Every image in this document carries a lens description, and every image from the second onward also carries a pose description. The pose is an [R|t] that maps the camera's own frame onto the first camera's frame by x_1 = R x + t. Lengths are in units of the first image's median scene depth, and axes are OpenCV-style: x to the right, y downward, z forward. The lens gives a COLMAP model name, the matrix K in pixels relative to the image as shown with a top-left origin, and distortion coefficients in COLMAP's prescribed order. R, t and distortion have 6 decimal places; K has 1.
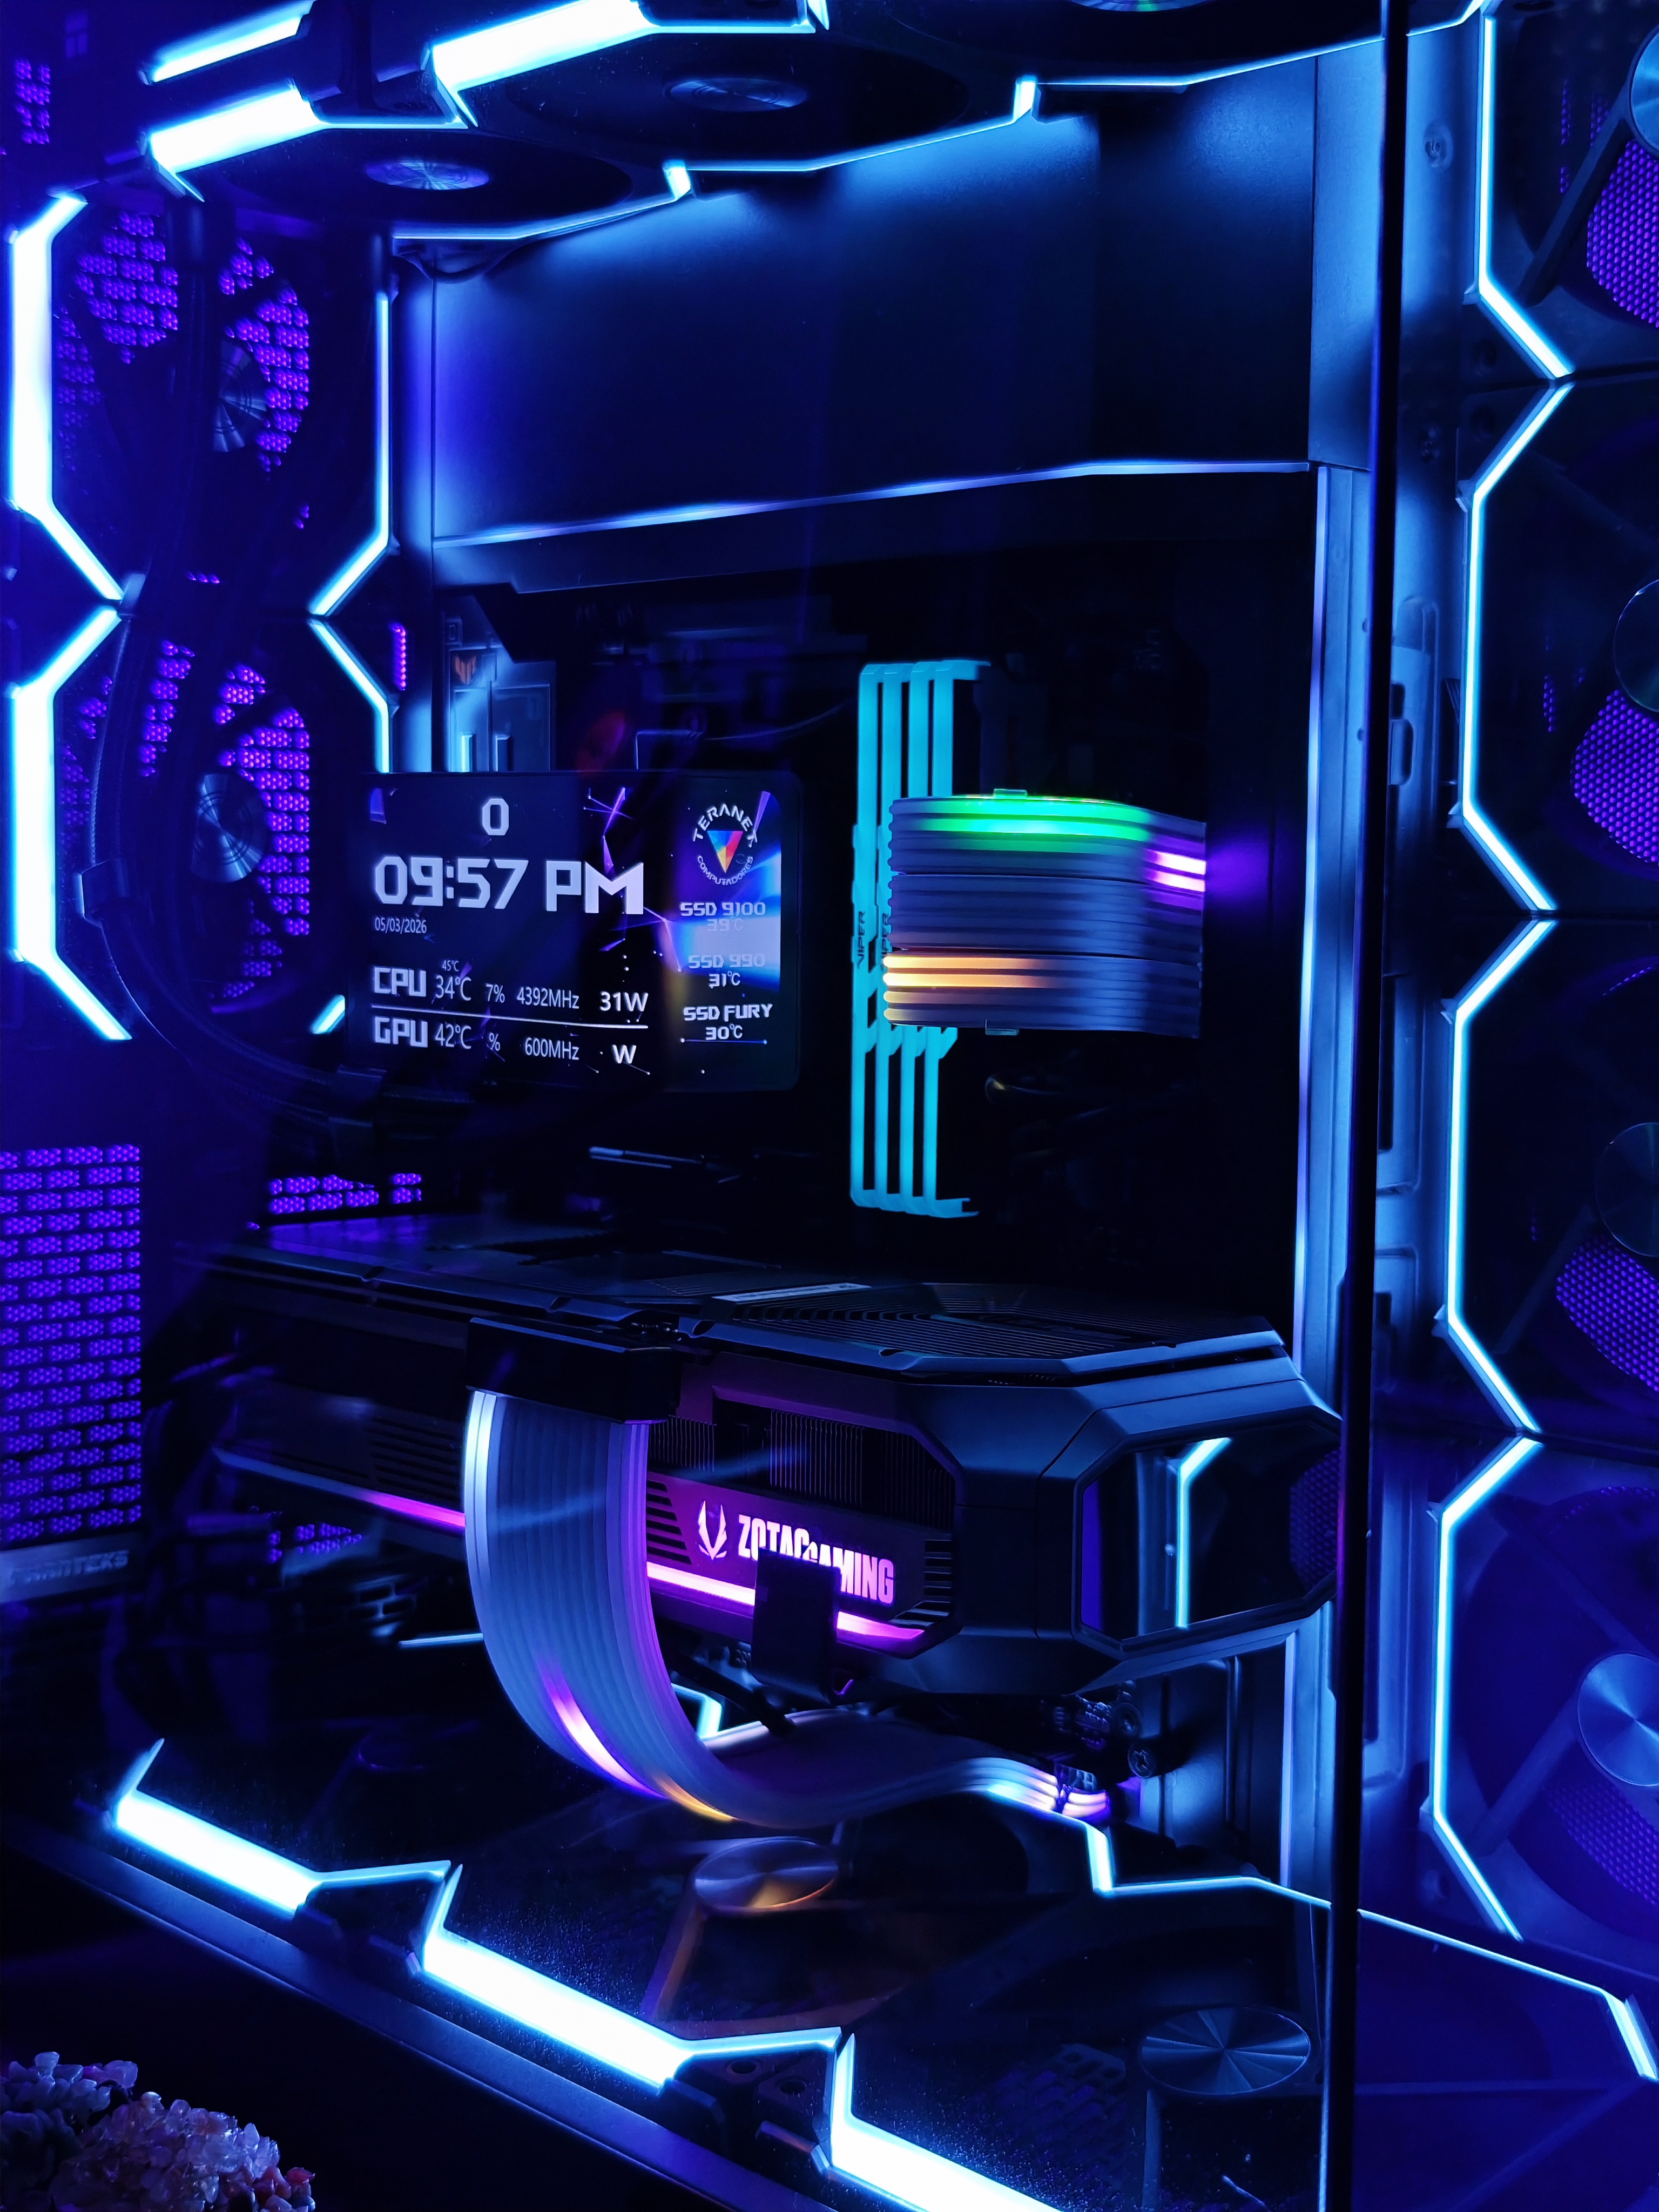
lens RADIAL K [[2956.7, 0, 829.5], [0, 2956.7, 1106.0], [0, 0, 1]] dist [0.263783, -1.242739]
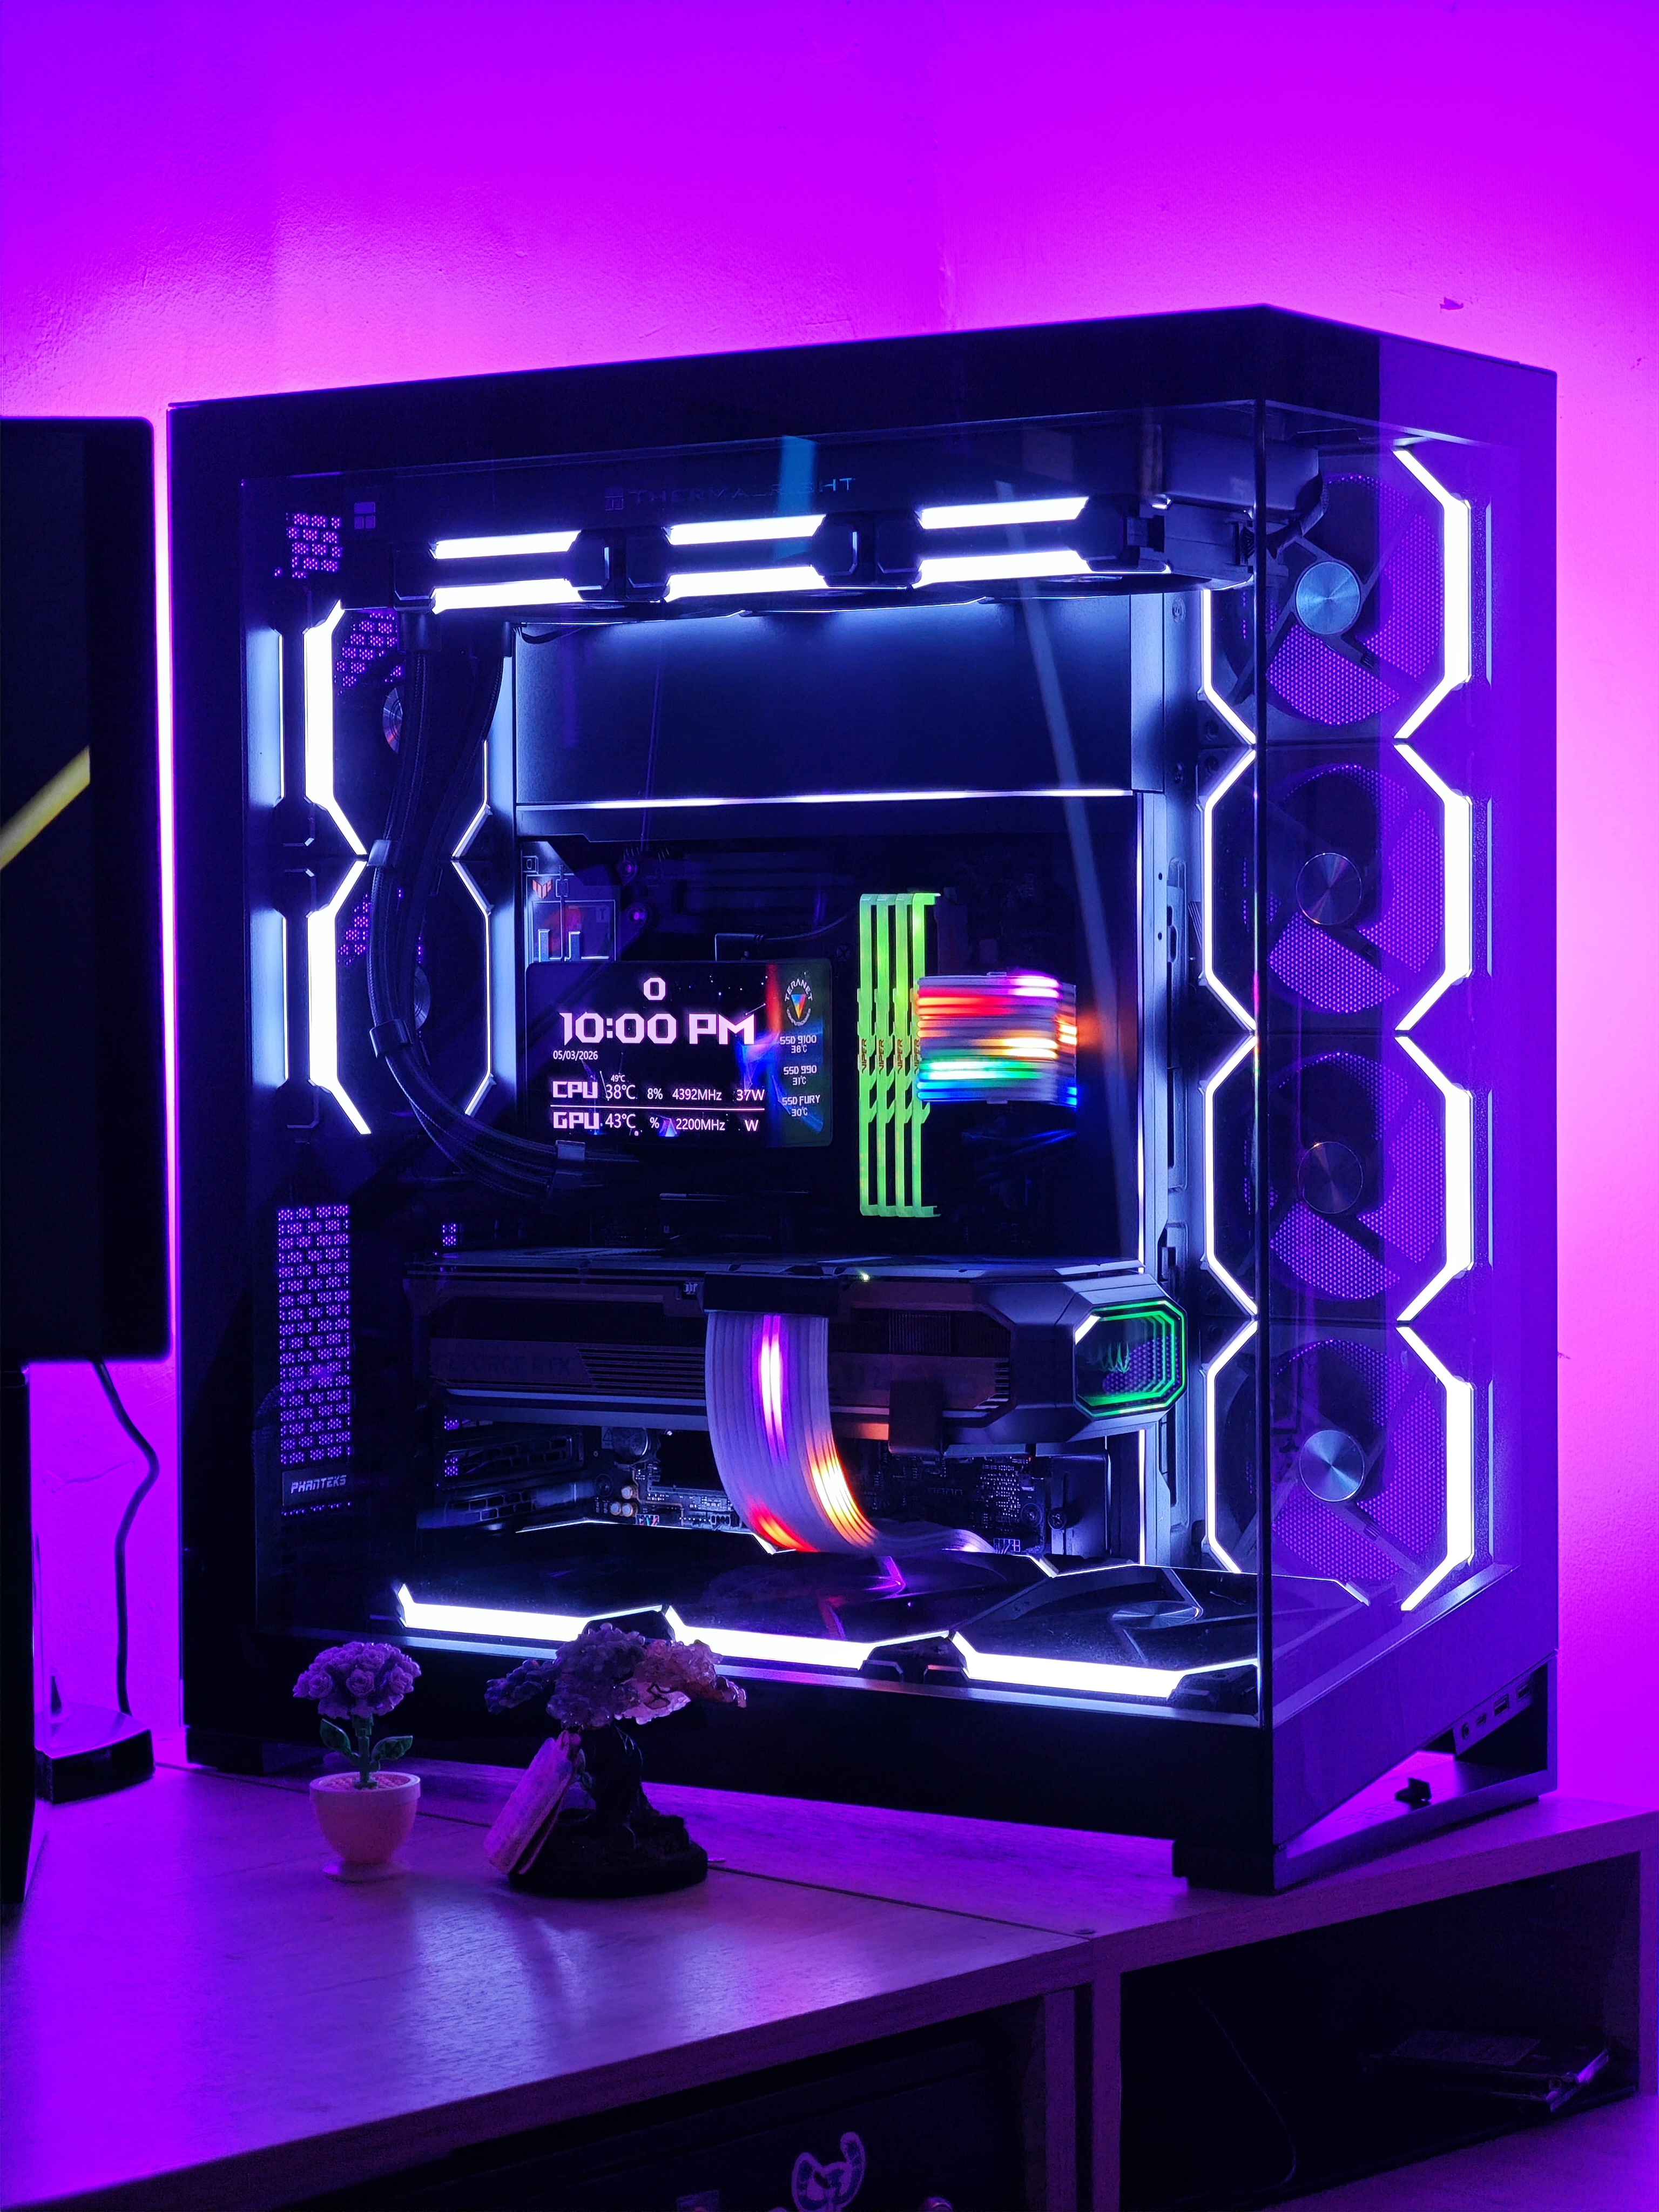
lens RADIAL K [[4756.4, 0, 829.5], [0, 4756.4, 1106.0], [0, 0, 1]] dist [-0.014718, 0.013959]
pose [[0.966279, -0.027102, 0.256067, -0.709525], [0.040086, 0.998154, -0.045621, 0.095871], [-0.254358, 0.054348, 0.965582, -1.624373]]
